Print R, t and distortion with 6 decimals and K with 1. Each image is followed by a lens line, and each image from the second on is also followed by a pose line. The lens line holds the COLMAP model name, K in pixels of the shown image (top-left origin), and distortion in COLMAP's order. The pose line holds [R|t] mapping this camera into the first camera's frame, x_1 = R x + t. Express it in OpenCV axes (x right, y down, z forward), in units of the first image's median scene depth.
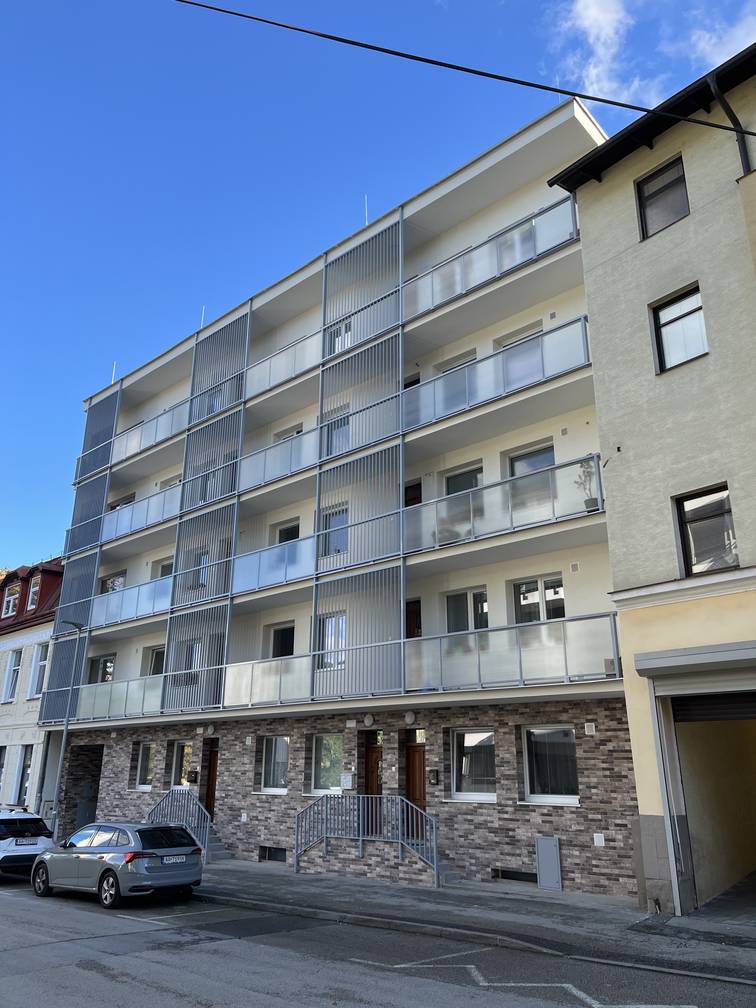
lens RADIAL K [[765.3, 0, 354.9], [0, 765.3, 503.3], [0, 0, 1]] dist [0.089104, -0.093187]
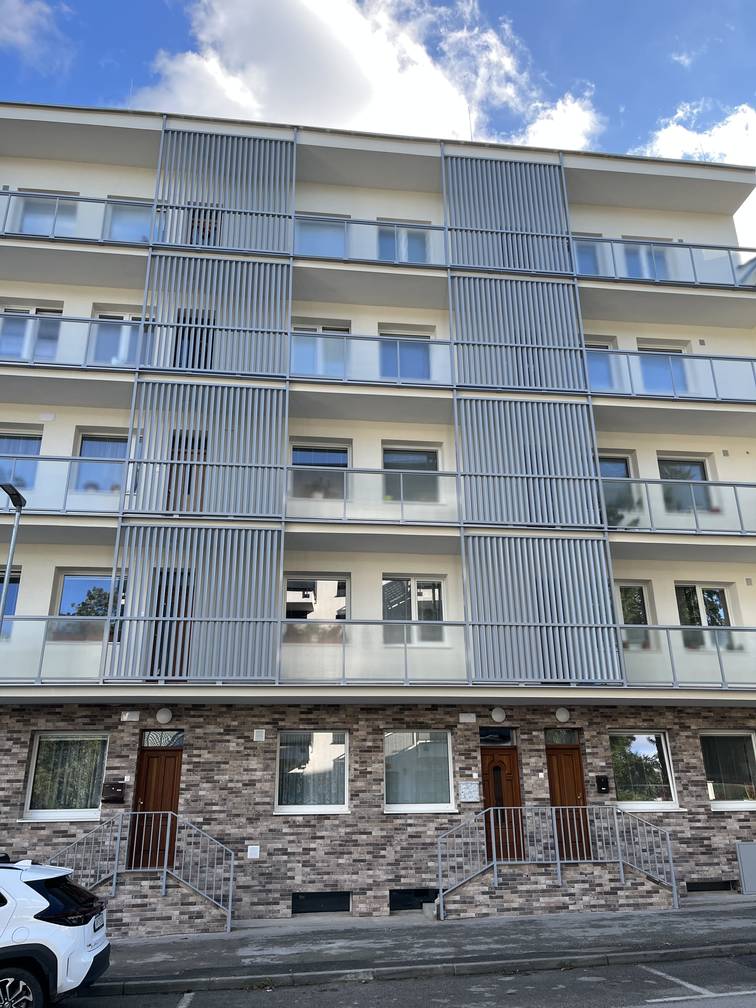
lens RADIAL K [[765.3, 0, 354.9], [0, 765.3, 503.3], [0, 0, 1]] dist [0.089104, -0.093187]
pose [[0.636628, 0.263647, 0.724703, -0.753419], [-0.238222, 0.961017, -0.140348, 0.228301], [-0.733454, -0.083290, 0.674617, 0.611607]]
